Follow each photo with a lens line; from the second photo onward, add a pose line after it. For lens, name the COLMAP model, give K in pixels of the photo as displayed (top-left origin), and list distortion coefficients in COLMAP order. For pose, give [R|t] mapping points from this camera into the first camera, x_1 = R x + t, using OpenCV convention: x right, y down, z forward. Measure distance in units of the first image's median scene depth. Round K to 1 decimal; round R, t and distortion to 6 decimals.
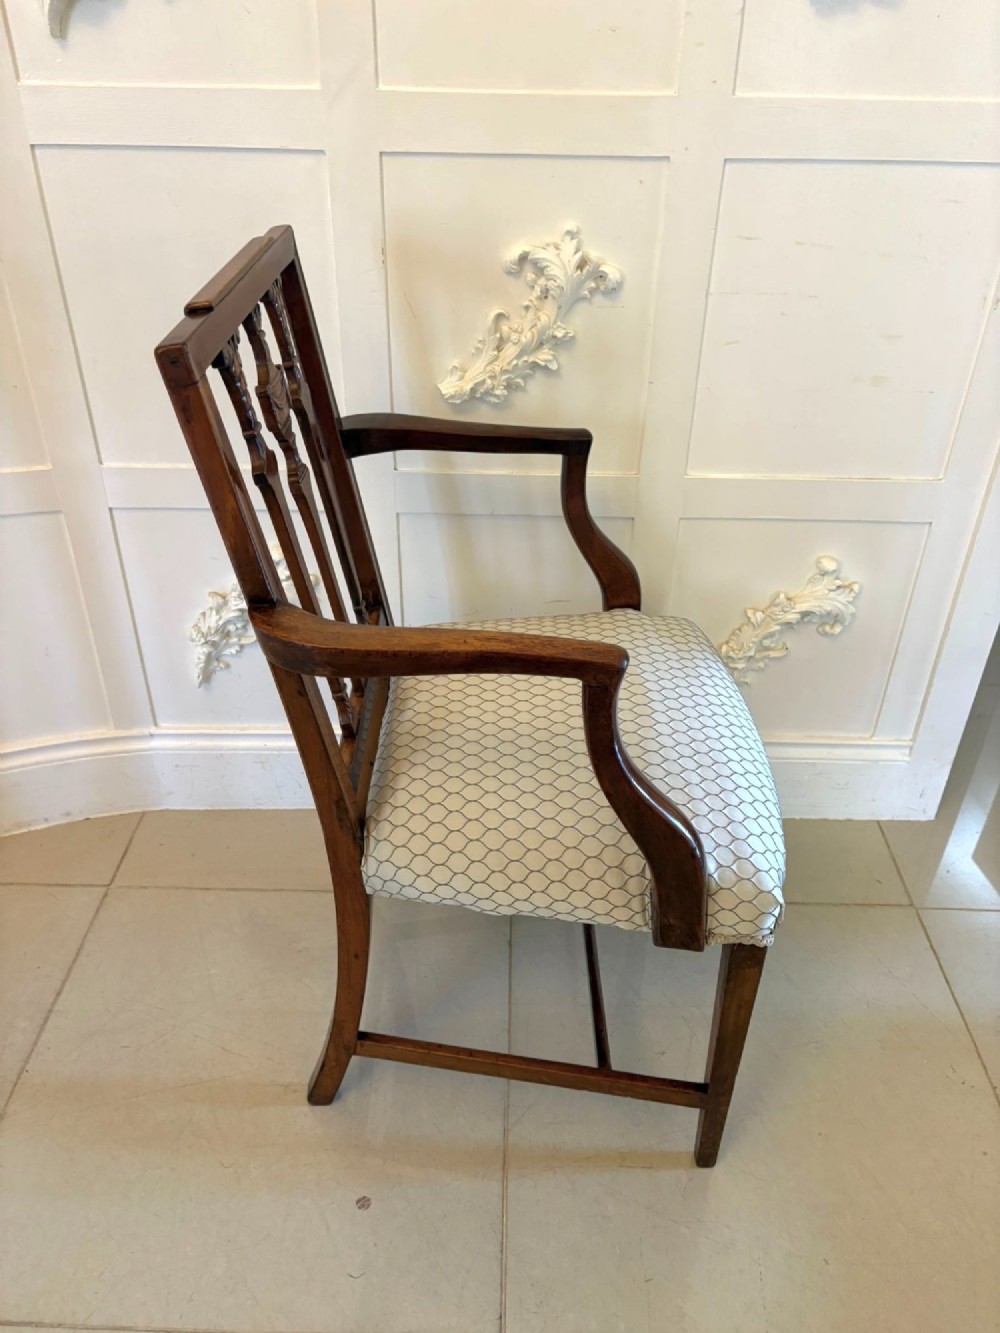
lens RADIAL K [[1005.0, 0, 500.0], [0, 1005.0, 666.5], [0, 0, 1]] dist [0.002030, -0.002840]
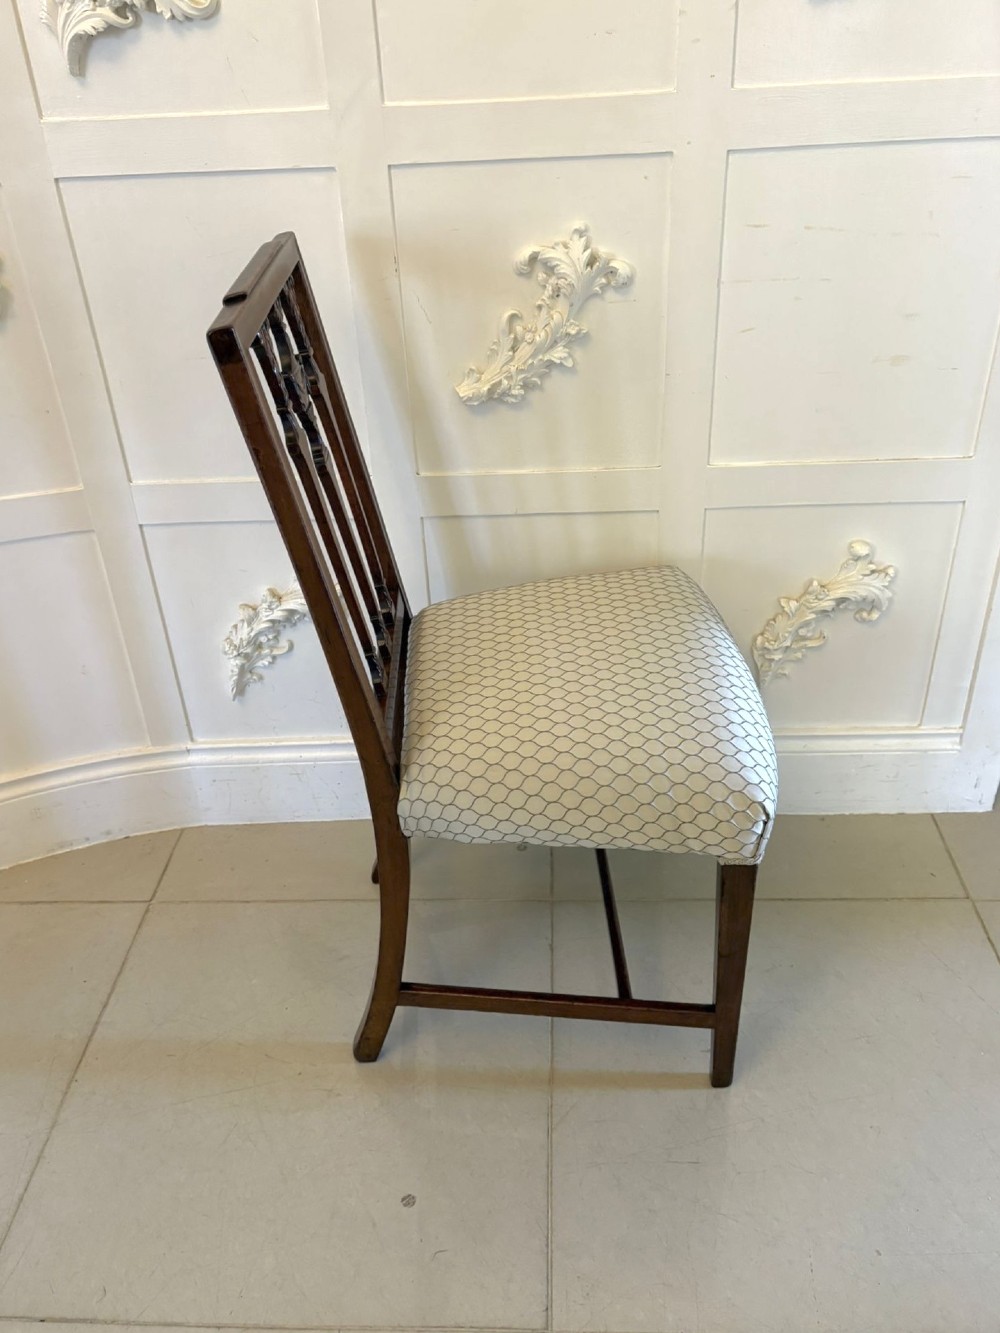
lens RADIAL K [[1072.4, 0, 501.6], [0, 1072.4, 662.9], [0, 0, 1]] dist [0.007964, -0.004575]
pose [[0.997946, -0.039604, -0.050351, 0.024936], [0.038316, 0.998920, -0.026292, 0.023395], [0.051338, 0.024309, 0.998385, -0.060599]]
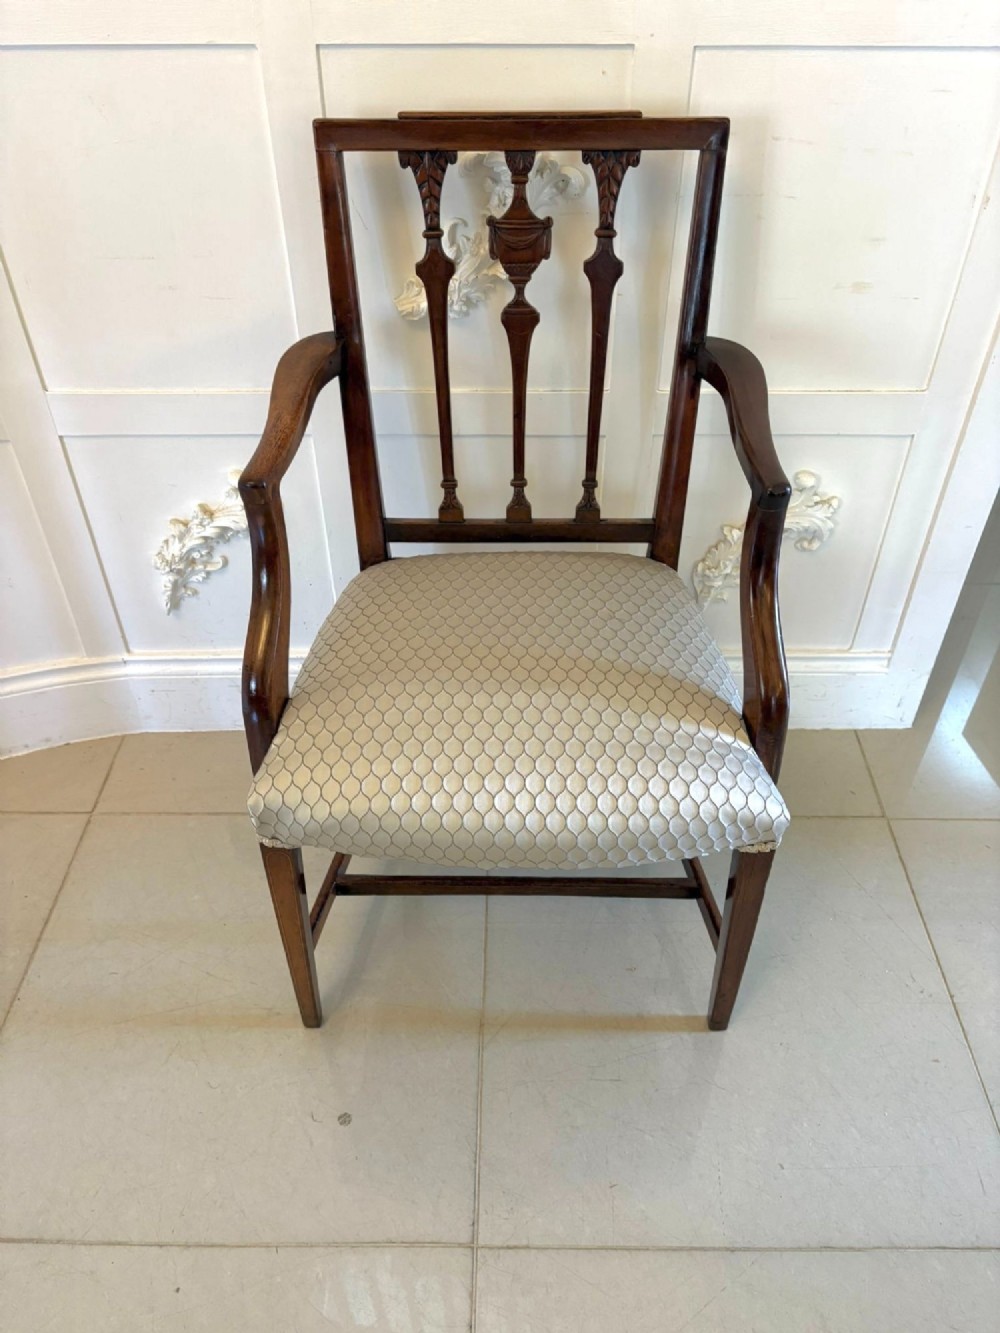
lens RADIAL K [[1003.4, 0, 506.5], [0, 1003.4, 669.5], [0, 0, 1]] dist [-0.005370, 0.006055]
pose [[0.999811, -0.019420, -0.000049, 0.033651], [0.019252, 0.990772, 0.134162, -0.054989], [-0.002557, -0.134138, 0.990959, 0.018330]]
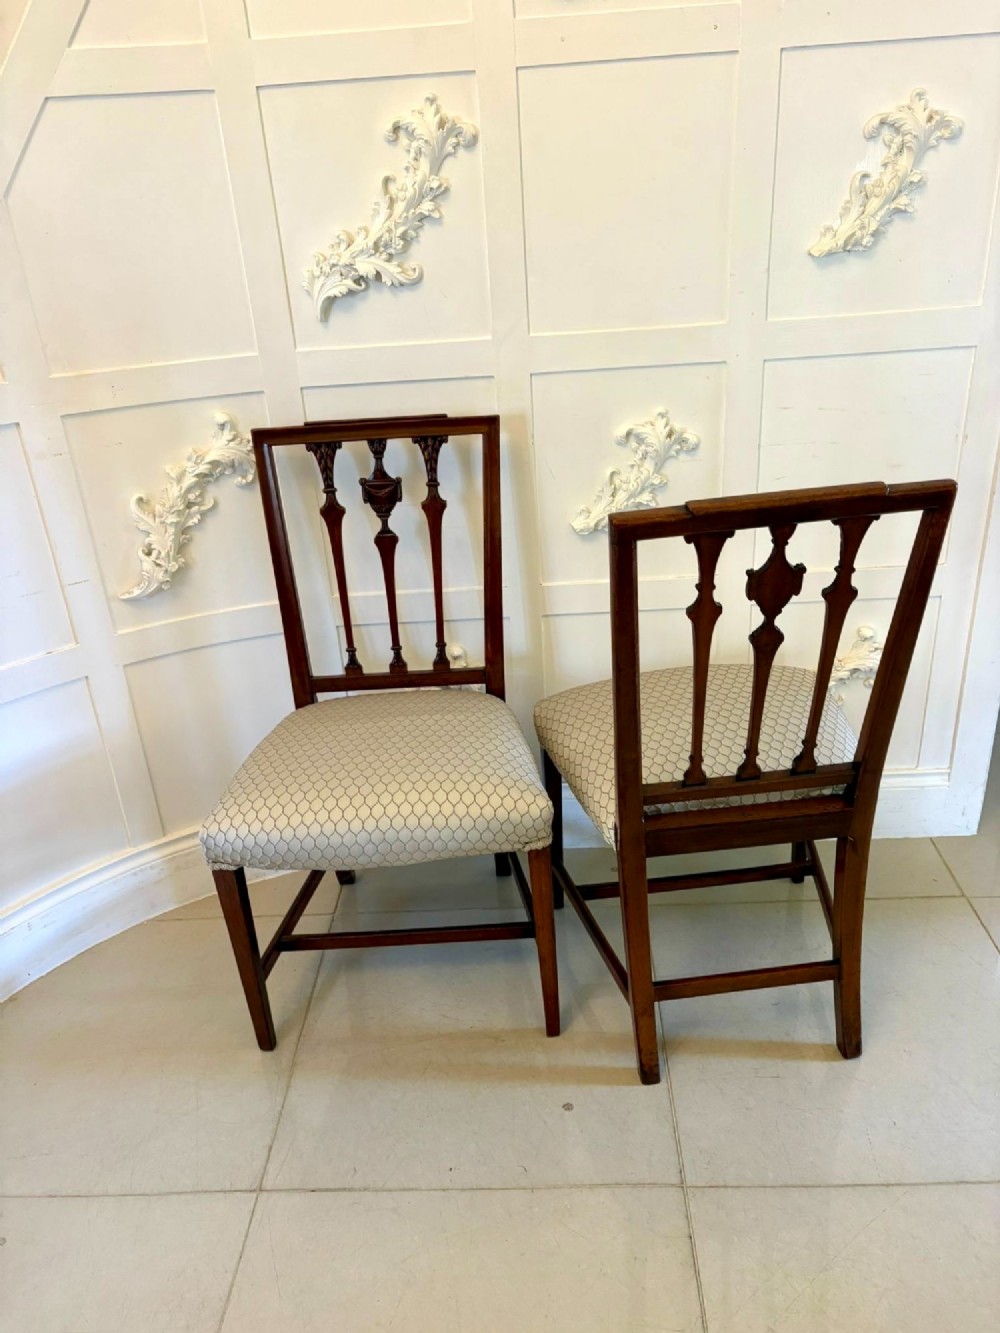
lens RADIAL K [[1005.8, 0, 495.5], [0, 1005.8, 670.8], [0, 0, 1]] dist [0.011038, -0.000304]
pose [[0.996707, -0.064442, -0.049209, -0.100778], [0.057417, 0.989474, -0.132832, 0.097152], [0.057251, 0.129569, 0.989916, -0.342464]]
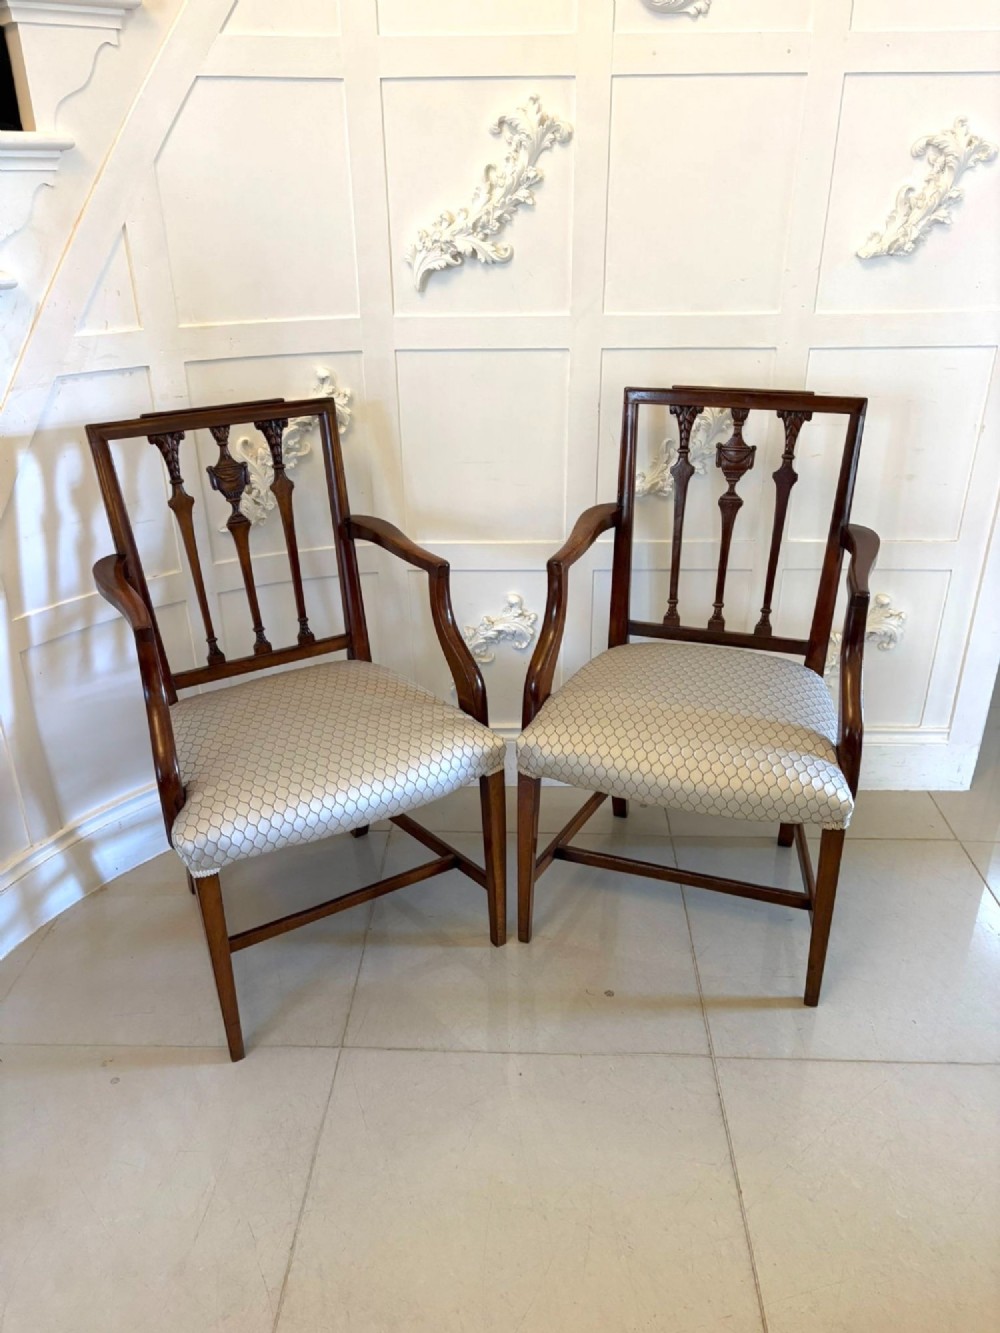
lens RADIAL K [[1005.8, 0, 495.5], [0, 1005.8, 670.8], [0, 0, 1]] dist [0.011038, -0.000304]
pose [[0.999464, -0.013828, -0.029661, -0.202784], [0.009952, 0.991845, -0.127061, 0.184901], [0.031176, 0.126697, 0.991451, -0.479795]]
